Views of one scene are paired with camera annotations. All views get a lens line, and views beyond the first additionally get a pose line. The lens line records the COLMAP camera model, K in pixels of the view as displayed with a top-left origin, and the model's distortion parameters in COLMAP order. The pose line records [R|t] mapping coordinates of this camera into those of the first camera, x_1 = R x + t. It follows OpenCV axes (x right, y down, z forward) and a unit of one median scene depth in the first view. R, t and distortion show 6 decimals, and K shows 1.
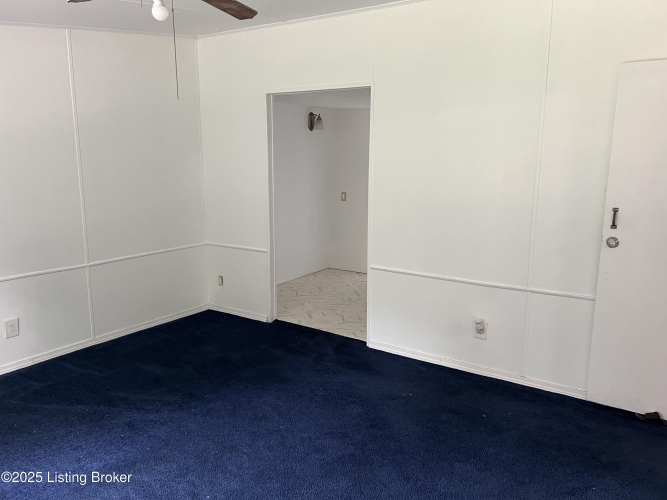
lens RADIAL K [[513.0, 0, 337.0], [0, 513.0, 248.4], [0, 0, 1]] dist [0.064410, -0.070862]
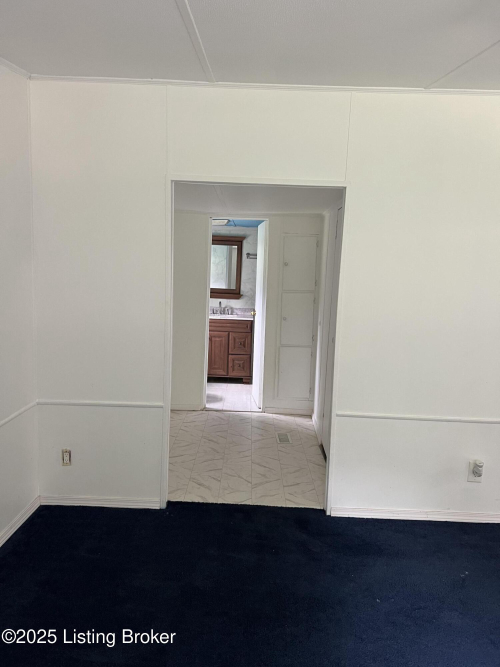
lens RADIAL K [[513.0, 0, 248.3], [0, 513.0, 334.6], [0, 0, 1]] dist [0.064410, -0.070862]
pose [[0.834720, -0.044075, 0.548908, -0.434245], [0.065114, 0.997699, -0.018907, -0.072080], [-0.546812, 0.051523, 0.835669, 0.370754]]
